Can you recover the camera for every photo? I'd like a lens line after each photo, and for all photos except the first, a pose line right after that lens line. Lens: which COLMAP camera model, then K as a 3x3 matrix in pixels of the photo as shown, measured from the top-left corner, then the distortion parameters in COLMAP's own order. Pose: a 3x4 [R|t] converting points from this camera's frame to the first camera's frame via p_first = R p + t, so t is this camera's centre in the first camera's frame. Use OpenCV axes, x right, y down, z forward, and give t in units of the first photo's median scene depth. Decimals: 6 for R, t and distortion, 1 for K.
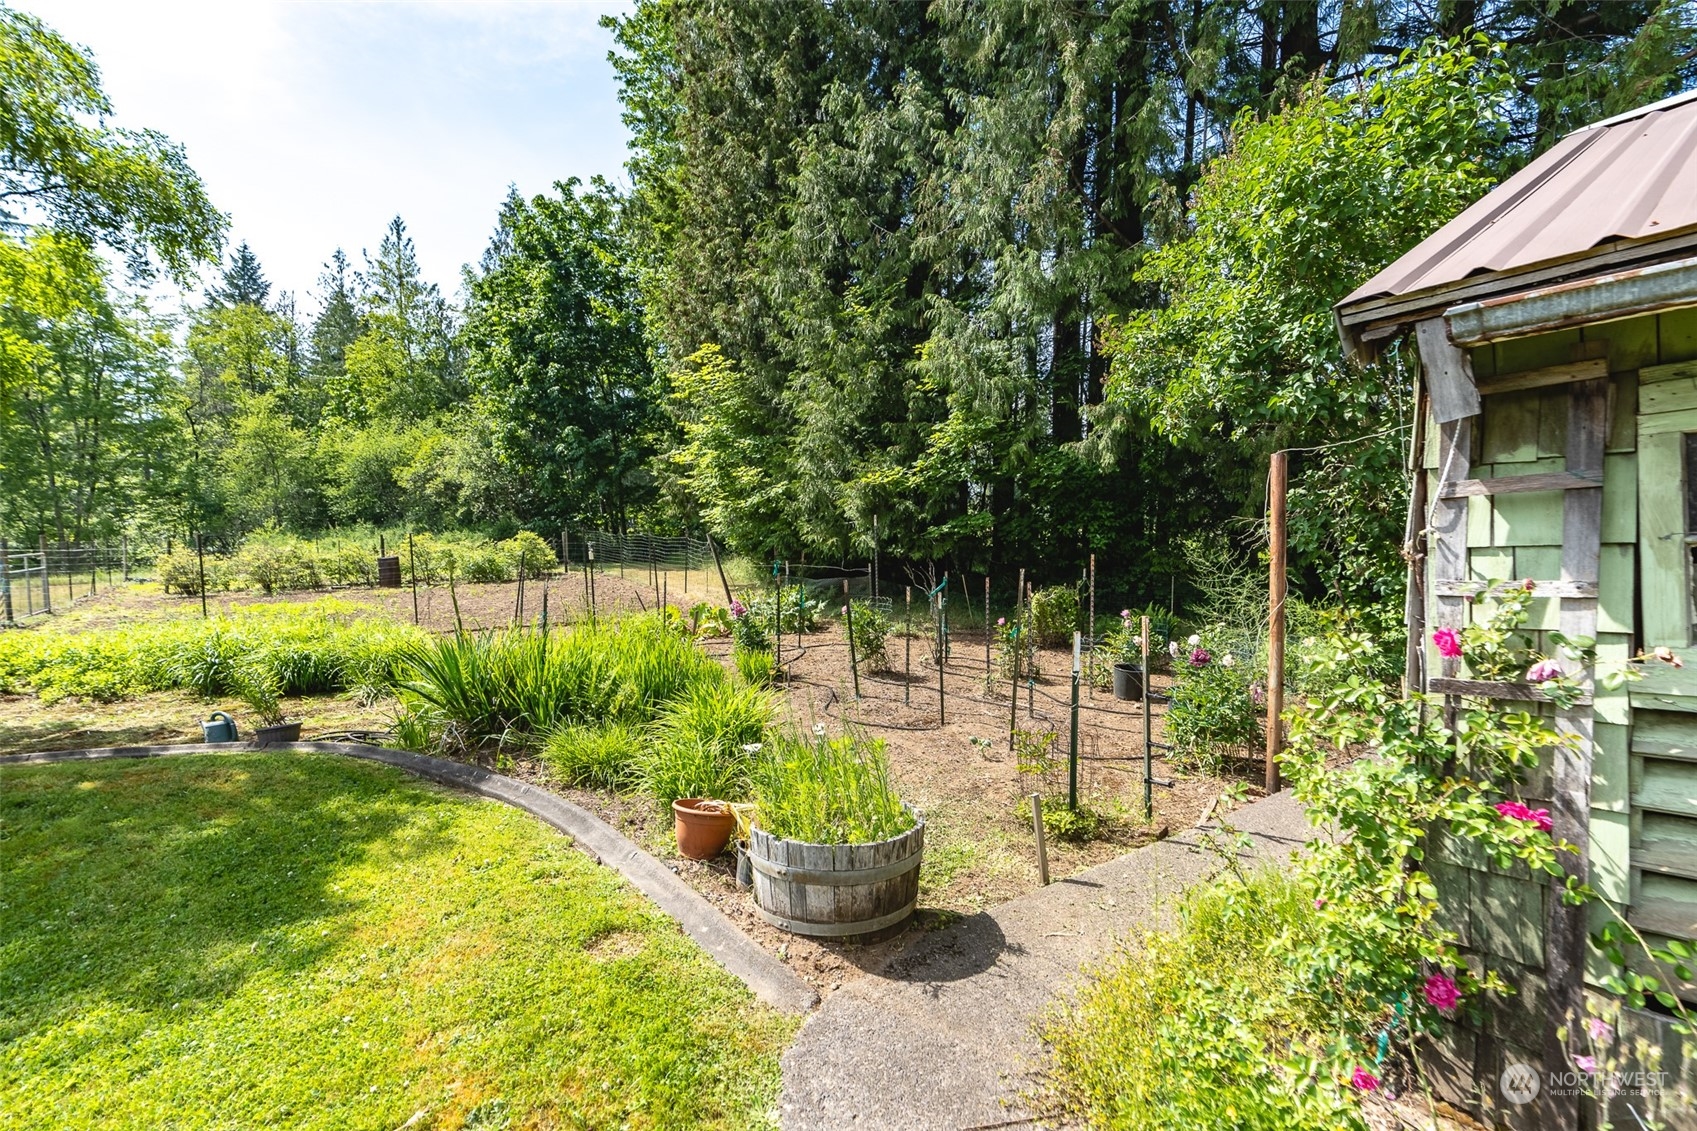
lens RADIAL K [[779.1, 0, 851.2], [0, 779.1, 574.0], [0, 0, 1]] dist [-0.014997, 0.003941]
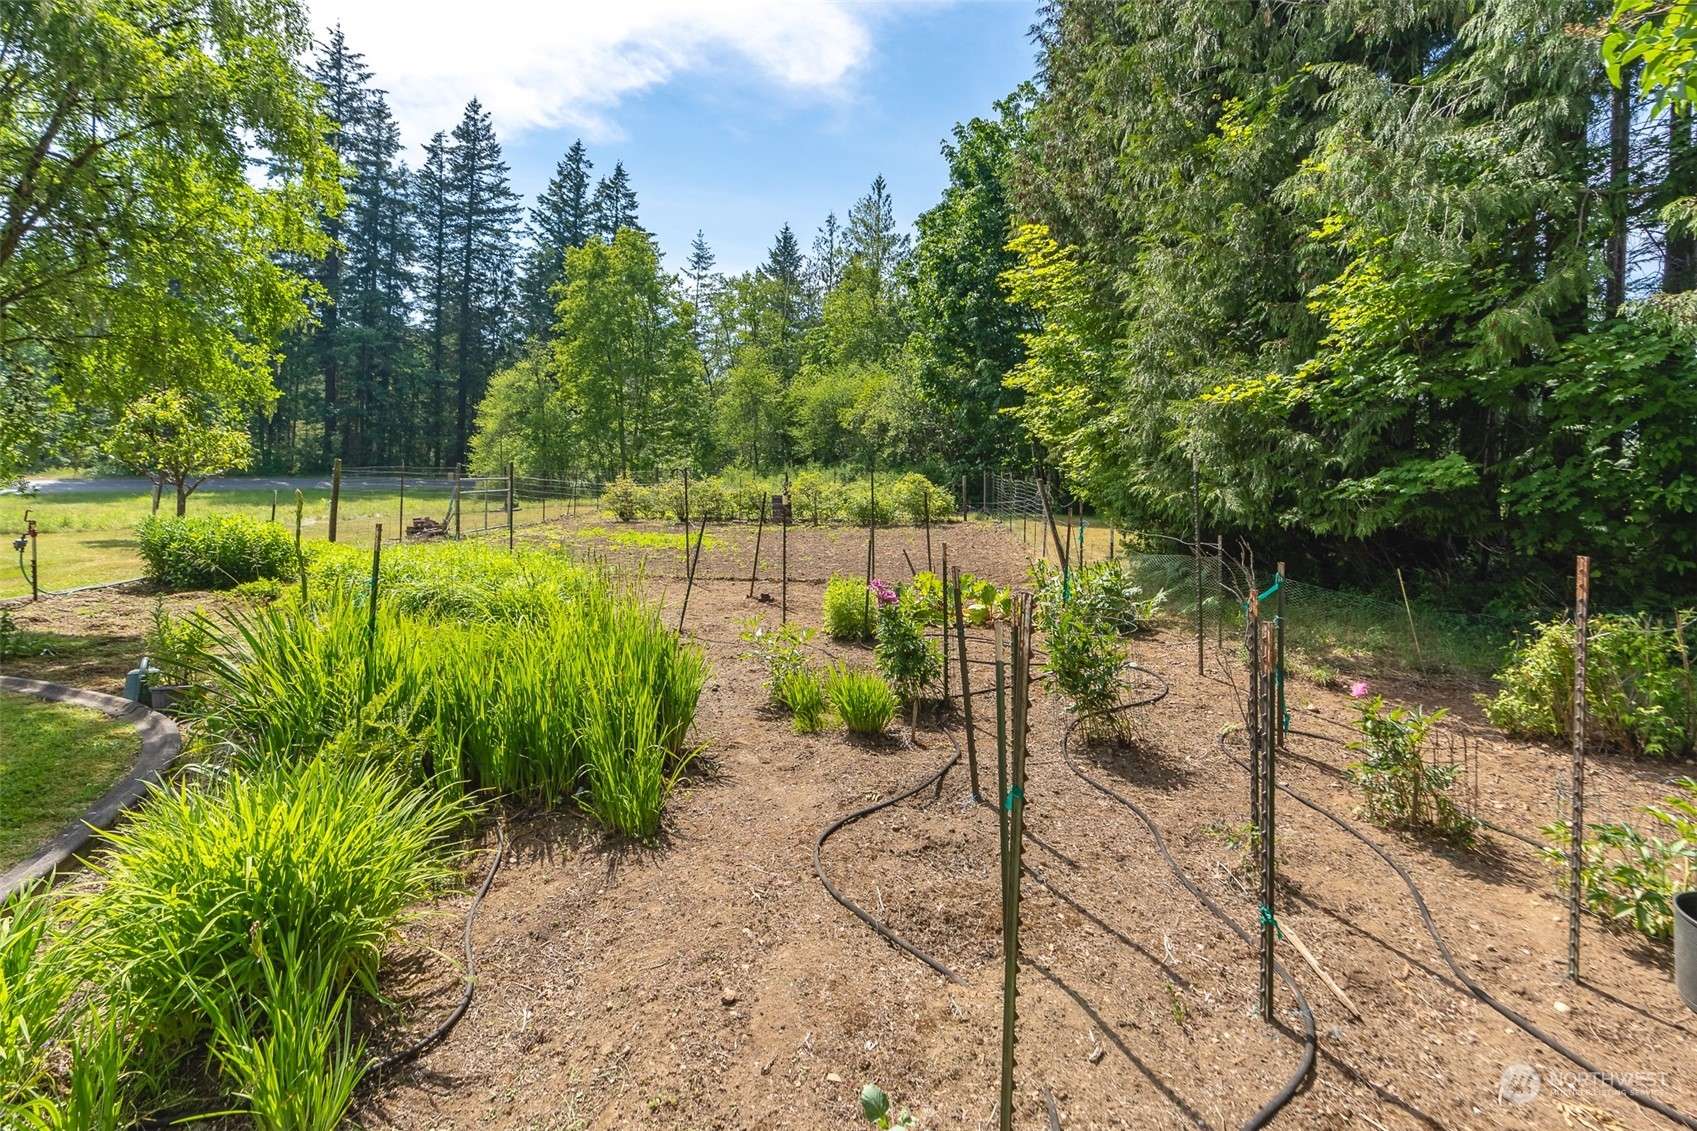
lens RADIAL K [[830.6, 0, 825.1], [0, 830.6, 472.4], [0, 0, 1]] dist [-0.017612, -0.000528]
pose [[0.806379, 0.024955, -0.590872, 0.060228], [-0.061662, 0.997212, -0.042034, -0.006608], [0.588175, 0.070330, 0.805670, 0.119241]]
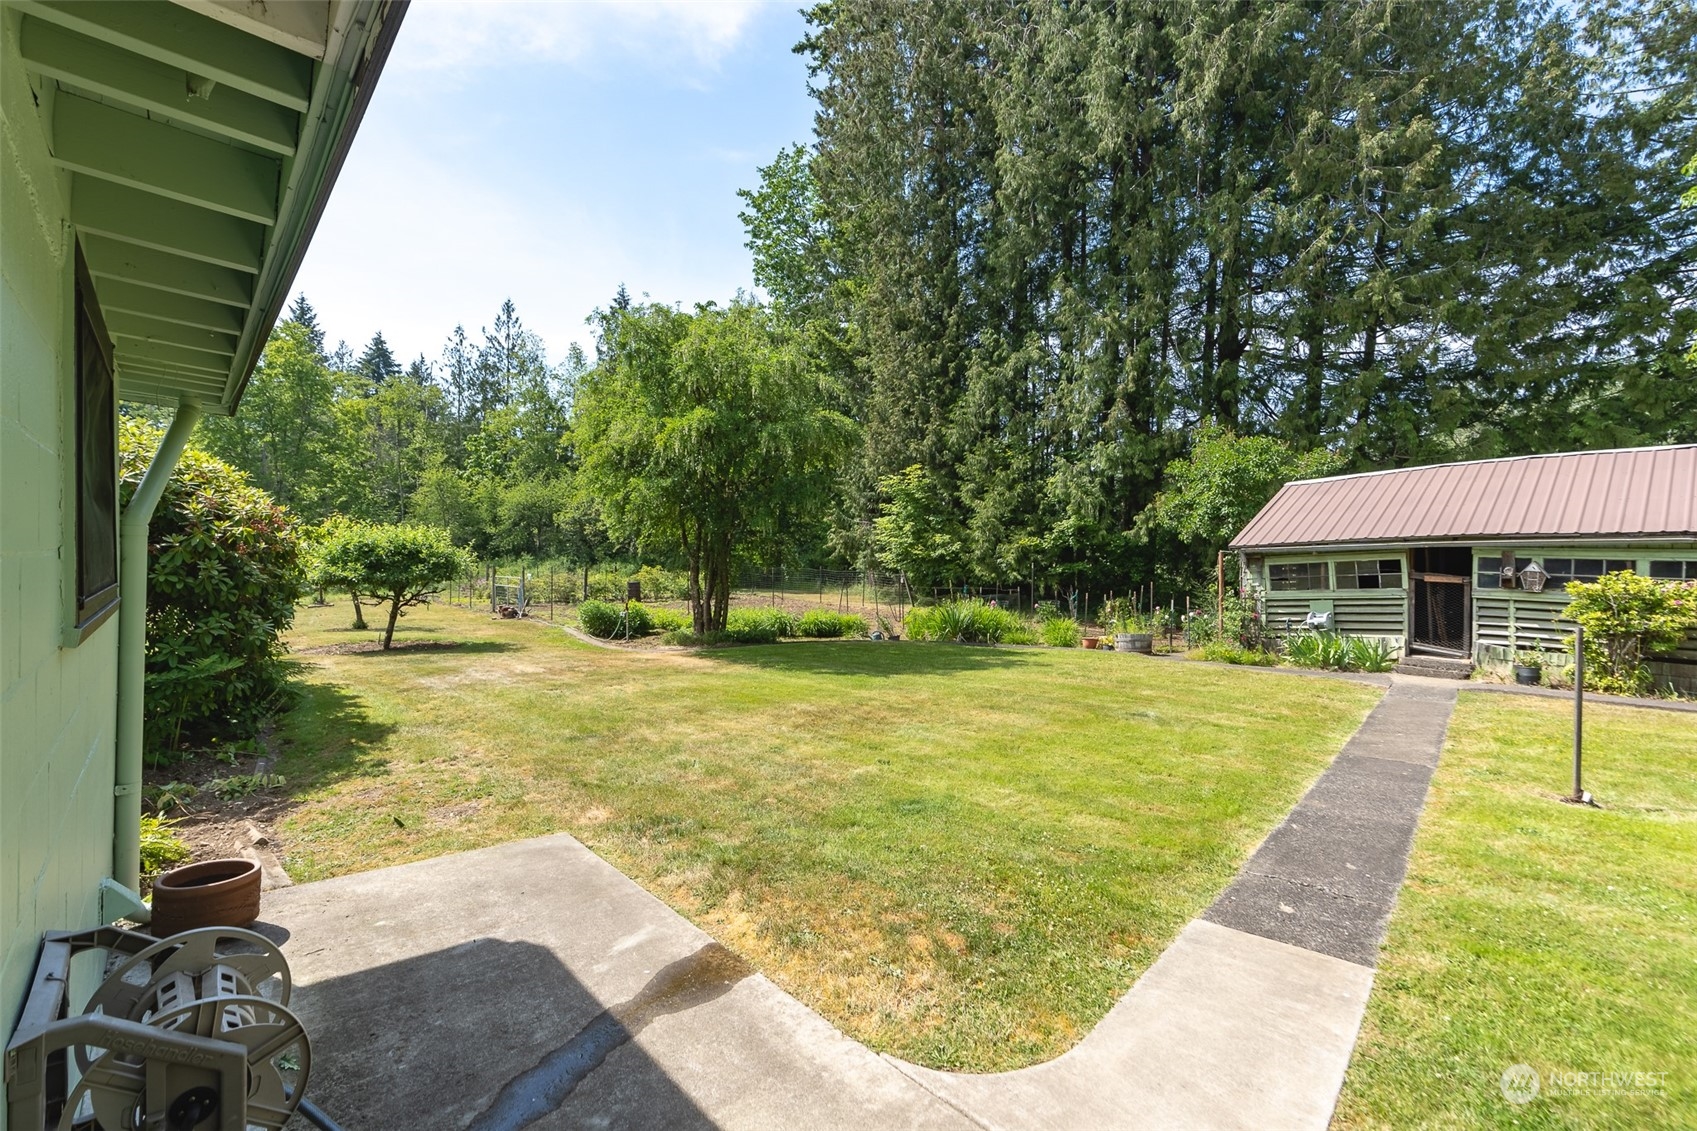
lens RADIAL K [[779.1, 0, 847.1], [0, 779.1, 575.8], [0, 0, 1]] dist [-0.014997, 0.003941]
pose [[0.998538, 0.012364, 0.052616, -0.200450], [-0.010315, 0.999185, -0.039034, 0.015634], [-0.053055, 0.038434, 0.997852, -0.365993]]
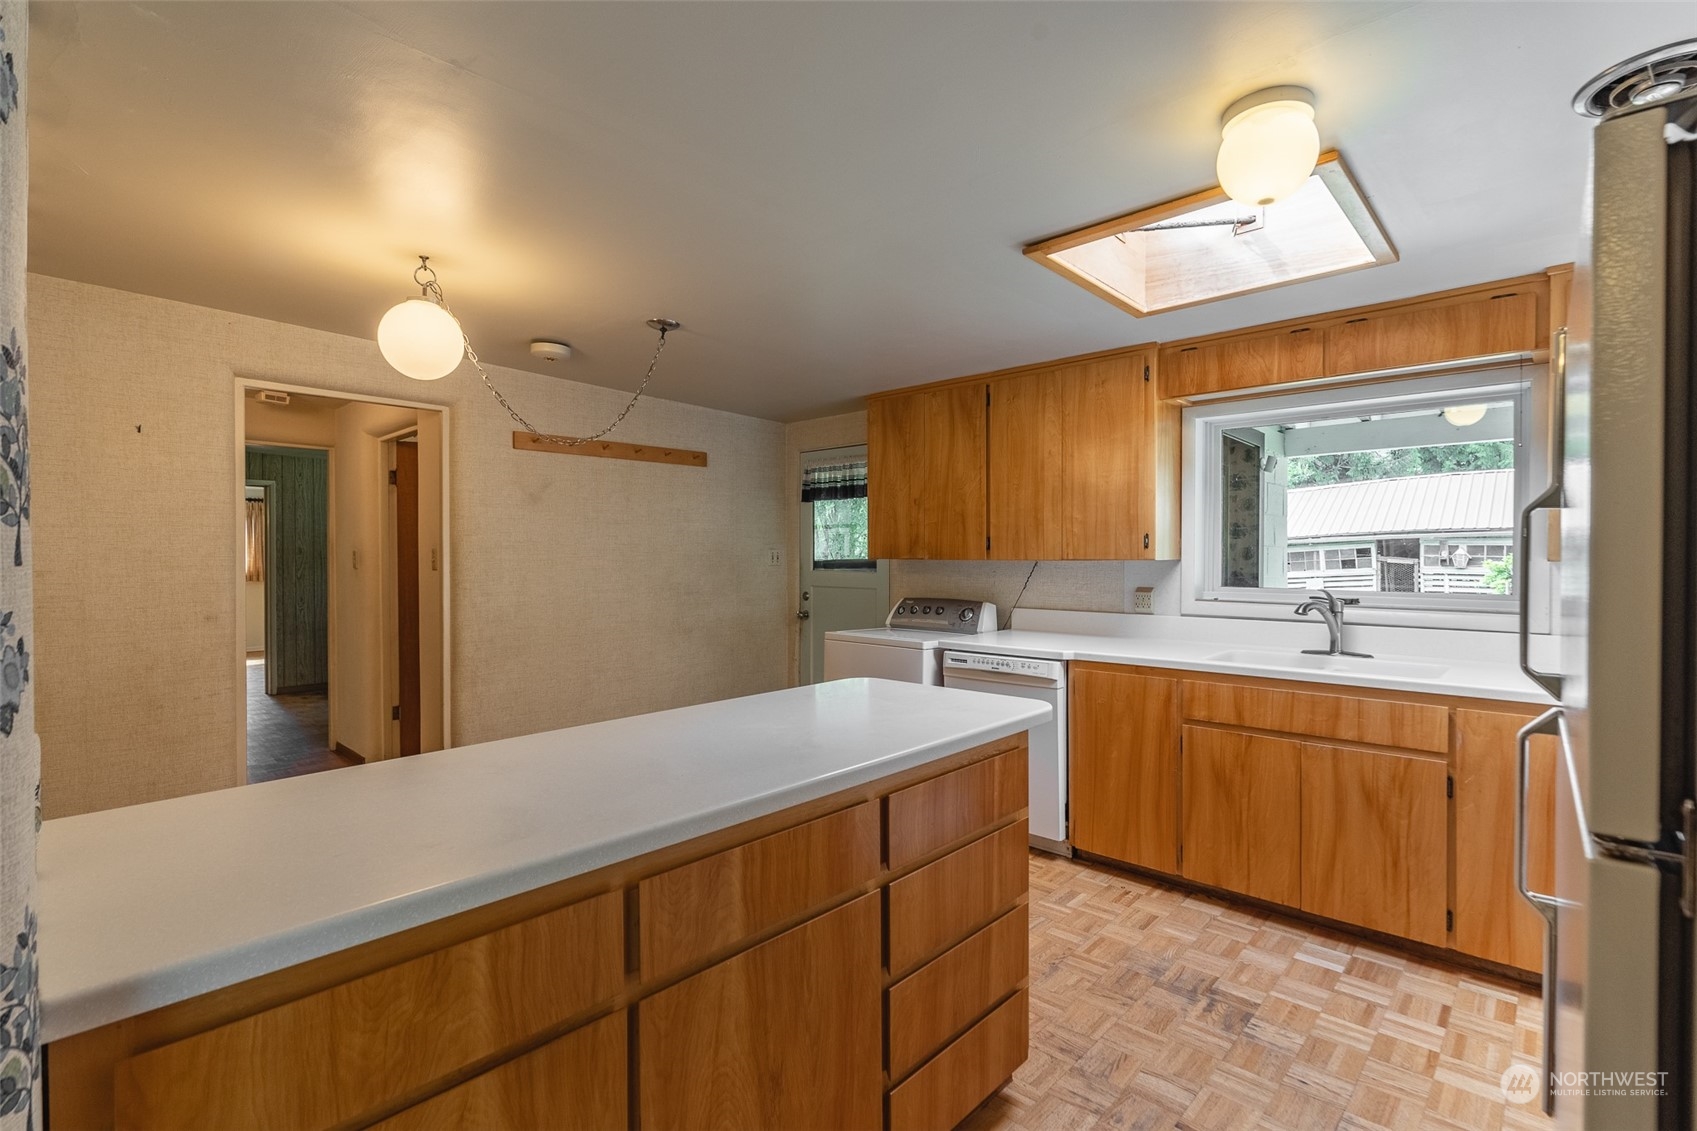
lens RADIAL K [[779.1, 0, 851.6], [0, 779.1, 569.0], [0, 0, 1]] dist [-0.014997, 0.003941]
pose [[0.985369, -0.000958, 0.170433, -0.364033], [0.008968, 0.998890, -0.046233, 0.027105], [-0.170200, 0.047085, 0.984284, -0.475997]]
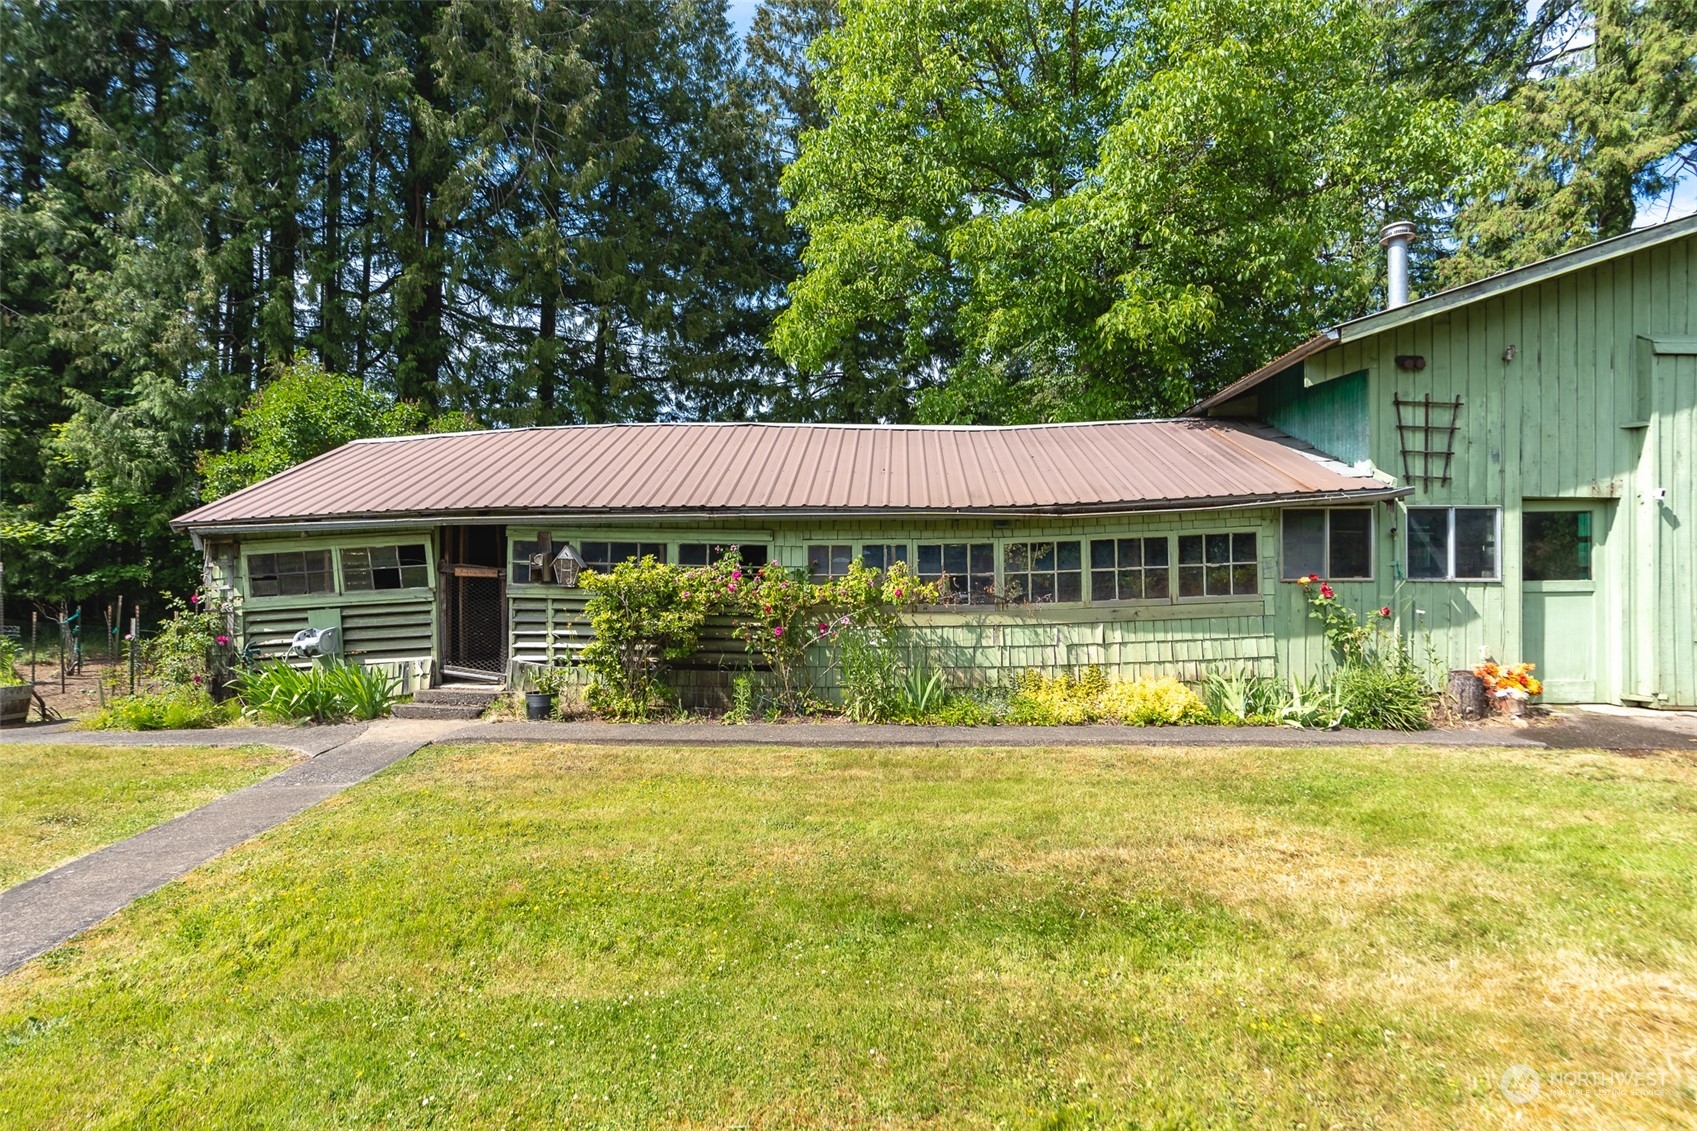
lens RADIAL K [[779.1, 0, 873.5], [0, 779.1, 582.4], [0, 0, 1]] dist [-0.014997, 0.003941]
pose [[0.637443, 0.000875, 0.770497, -0.009764], [0.040674, 0.998567, -0.034785, 0.017622], [-0.769423, 0.053513, 0.636494, -0.278548]]
